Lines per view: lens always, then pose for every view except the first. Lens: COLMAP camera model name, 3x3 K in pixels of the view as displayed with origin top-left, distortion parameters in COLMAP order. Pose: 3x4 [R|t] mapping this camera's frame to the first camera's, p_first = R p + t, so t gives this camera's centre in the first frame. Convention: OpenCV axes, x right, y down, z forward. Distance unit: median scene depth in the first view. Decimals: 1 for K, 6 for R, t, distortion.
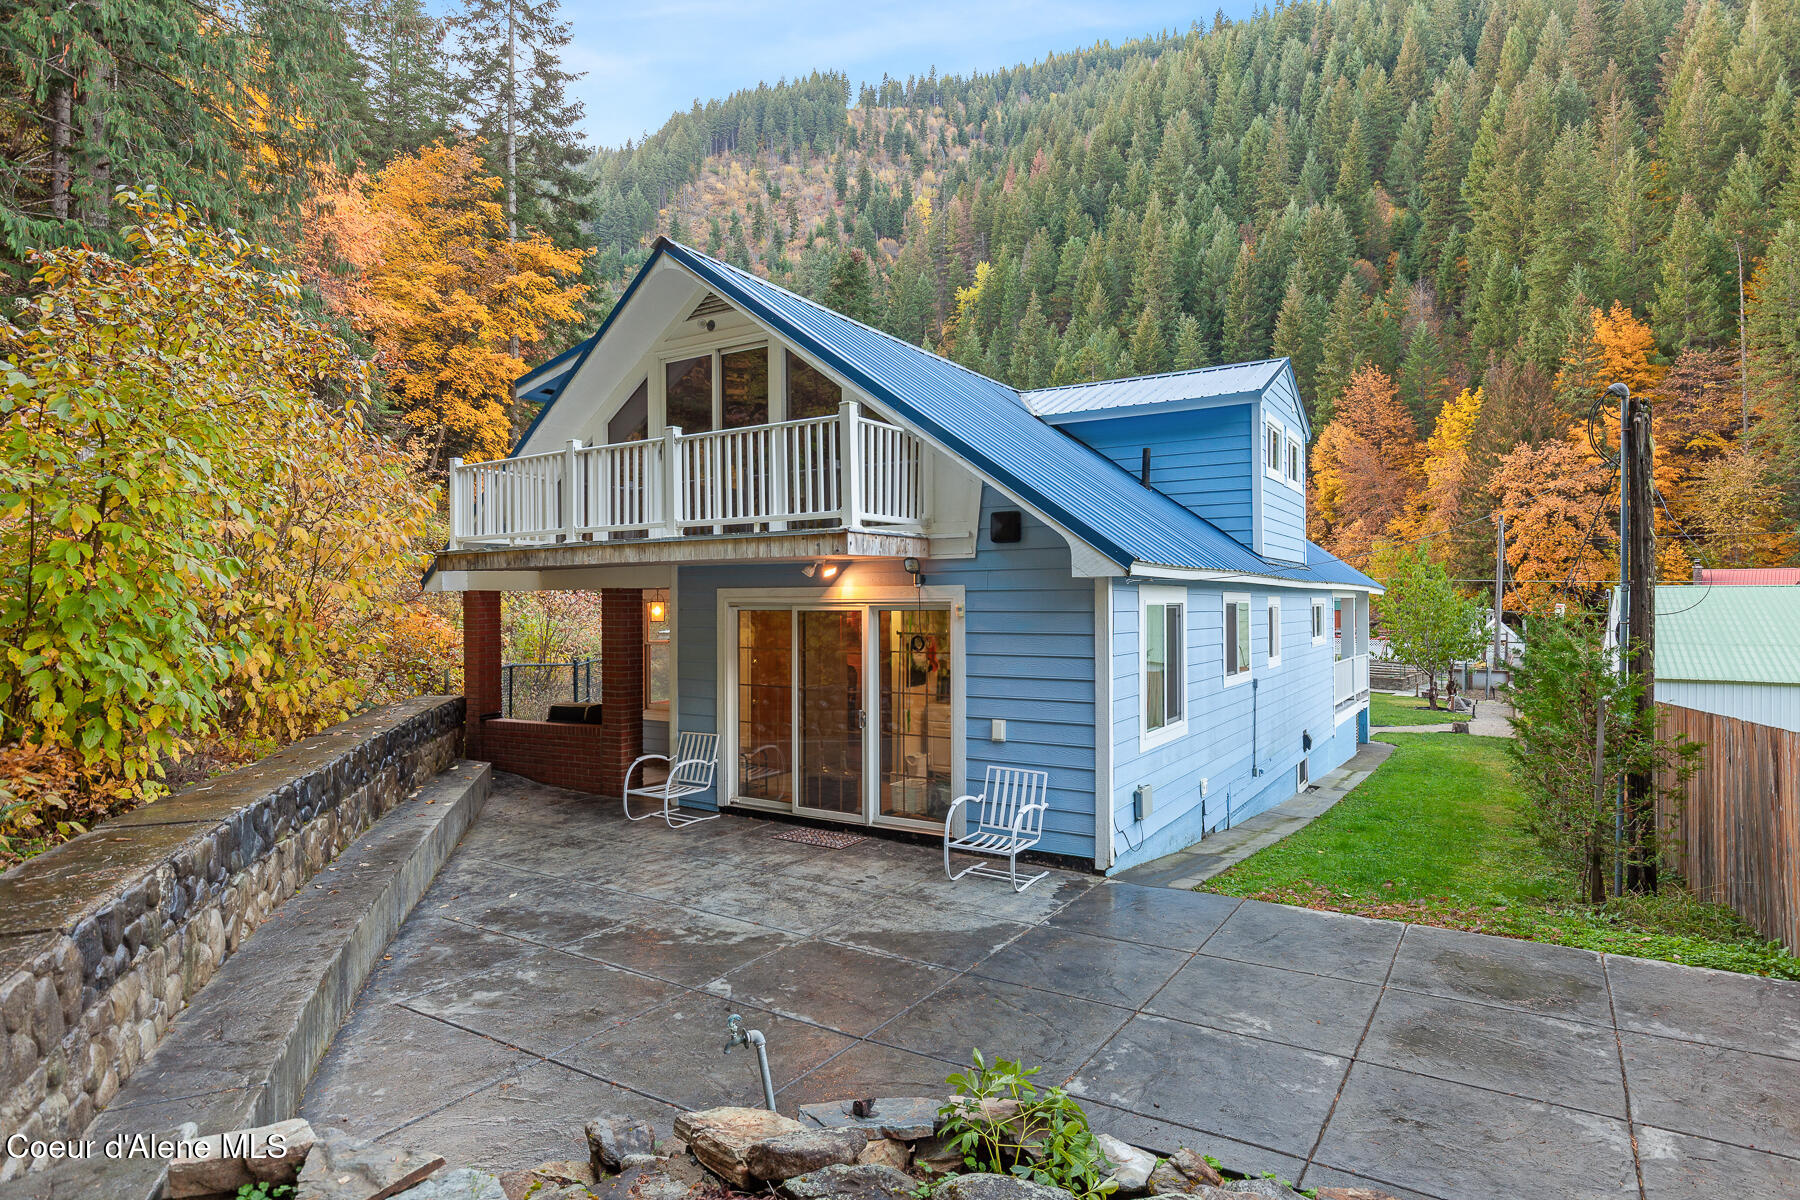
lens RADIAL K [[1002.3, 0, 900.0], [0, 1002.3, 600.0], [0, 0, 1]] dist [-0.002876, -0.000323]
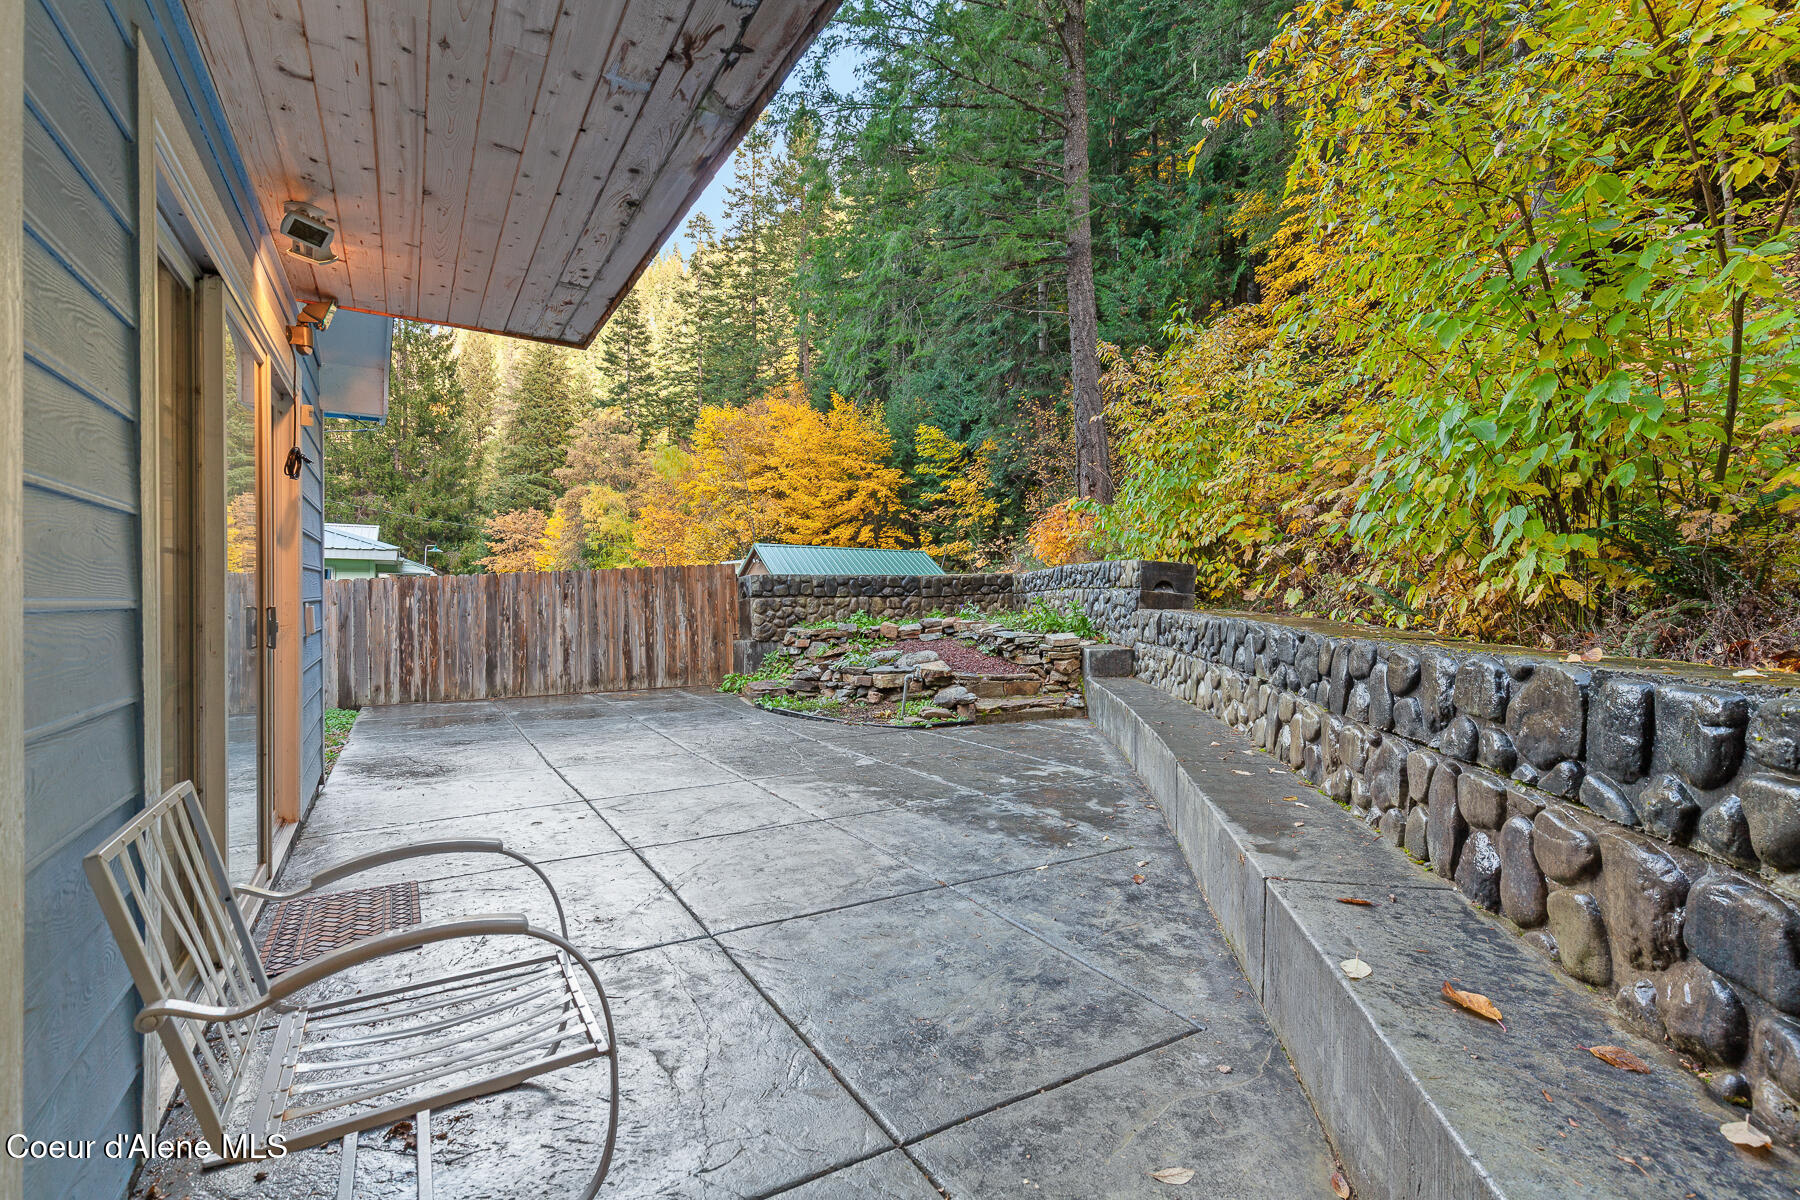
lens RADIAL K [[803.3, 0, 900.0], [0, 803.3, 600.0], [0, 0, 1]] dist [0.005184, -0.001225]
pose [[-0.897566, -0.002471, 0.440872, -0.542128], [-0.002308, 0.999997, 0.000906, 0.138614], [-0.440873, -0.000205, -0.897569, 1.527879]]
